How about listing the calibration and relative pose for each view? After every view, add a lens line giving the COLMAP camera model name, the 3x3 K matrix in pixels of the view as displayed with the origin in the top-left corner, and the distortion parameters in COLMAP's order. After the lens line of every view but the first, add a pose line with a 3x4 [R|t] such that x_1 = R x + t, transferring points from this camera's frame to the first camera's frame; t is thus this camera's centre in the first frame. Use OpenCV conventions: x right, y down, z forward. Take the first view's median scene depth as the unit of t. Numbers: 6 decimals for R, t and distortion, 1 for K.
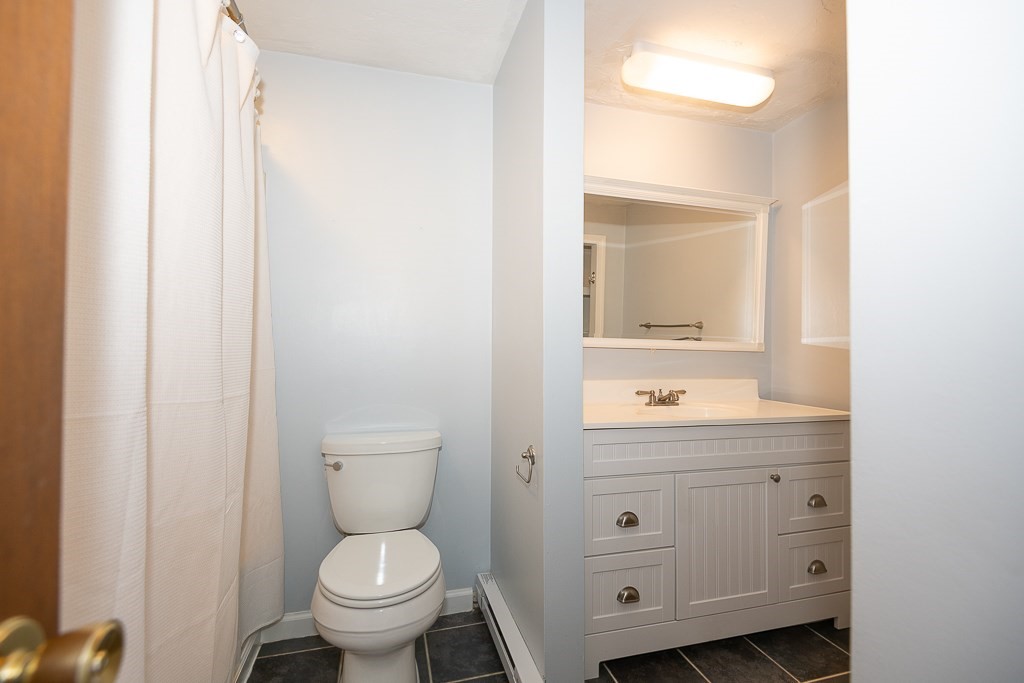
lens RADIAL K [[460.7, 0, 513.7], [0, 460.7, 340.4], [0, 0, 1]] dist [0.029135, -0.021840]
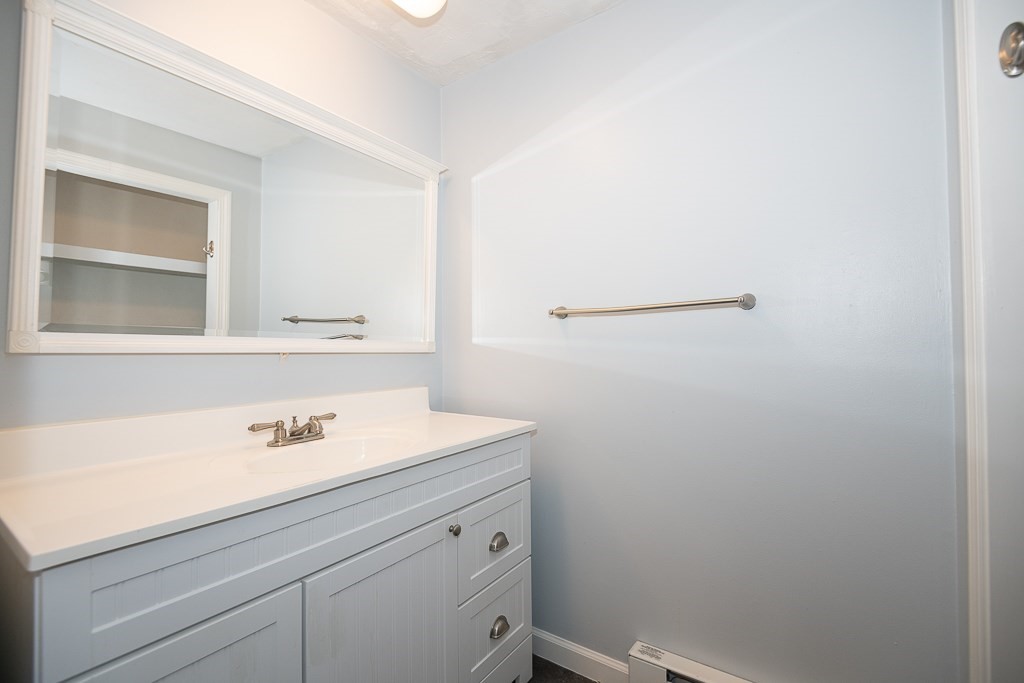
lens RADIAL K [[460.7, 0, 513.7], [0, 460.7, 340.4], [0, 0, 1]] dist [0.029135, -0.021840]
pose [[0.776298, -0.010399, 0.630281, 0.135983], [0.007963, 0.999946, 0.006691, -0.001020], [-0.630316, -0.000175, 0.776339, 0.283837]]
